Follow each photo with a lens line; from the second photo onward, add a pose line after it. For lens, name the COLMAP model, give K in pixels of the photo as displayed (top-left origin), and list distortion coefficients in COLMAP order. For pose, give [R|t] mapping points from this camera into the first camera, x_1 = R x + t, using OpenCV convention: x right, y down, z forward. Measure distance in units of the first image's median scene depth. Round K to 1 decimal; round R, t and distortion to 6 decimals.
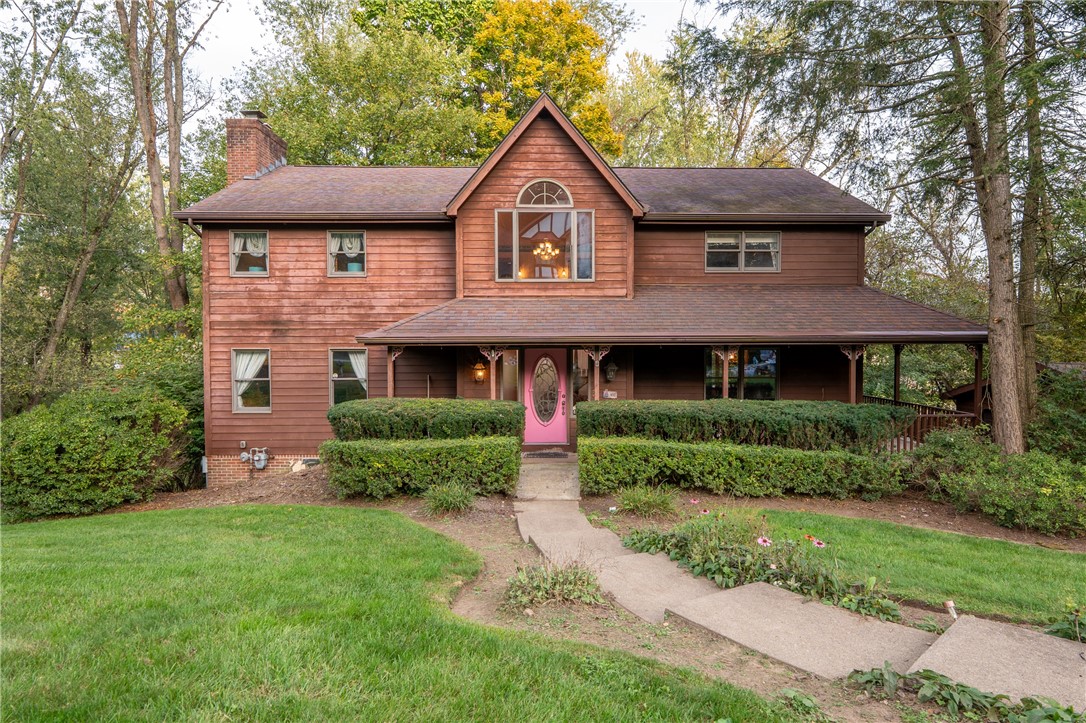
lens RADIAL K [[636.3, 0, 543.0], [0, 636.3, 359.1], [0, 0, 1]] dist [-0.005717, 0.000416]
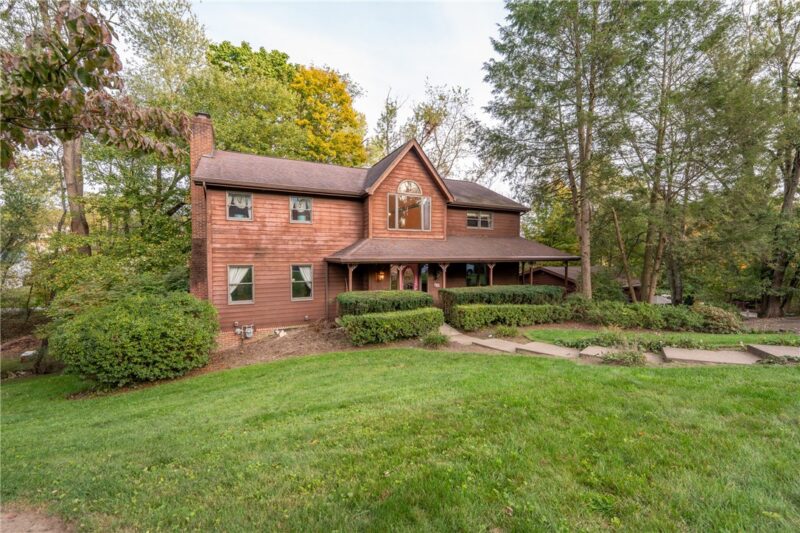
lens RADIAL K [[334.9, 0, 399.8], [0, 334.9, 267.1], [0, 0, 1]] dist [-0.002392, -0.000311]
pose [[0.901240, -0.011093, 0.433177, -0.464165], [0.010015, 0.999938, 0.004770, -0.010622], [-0.433204, 0.000040, 0.901296, 0.049915]]
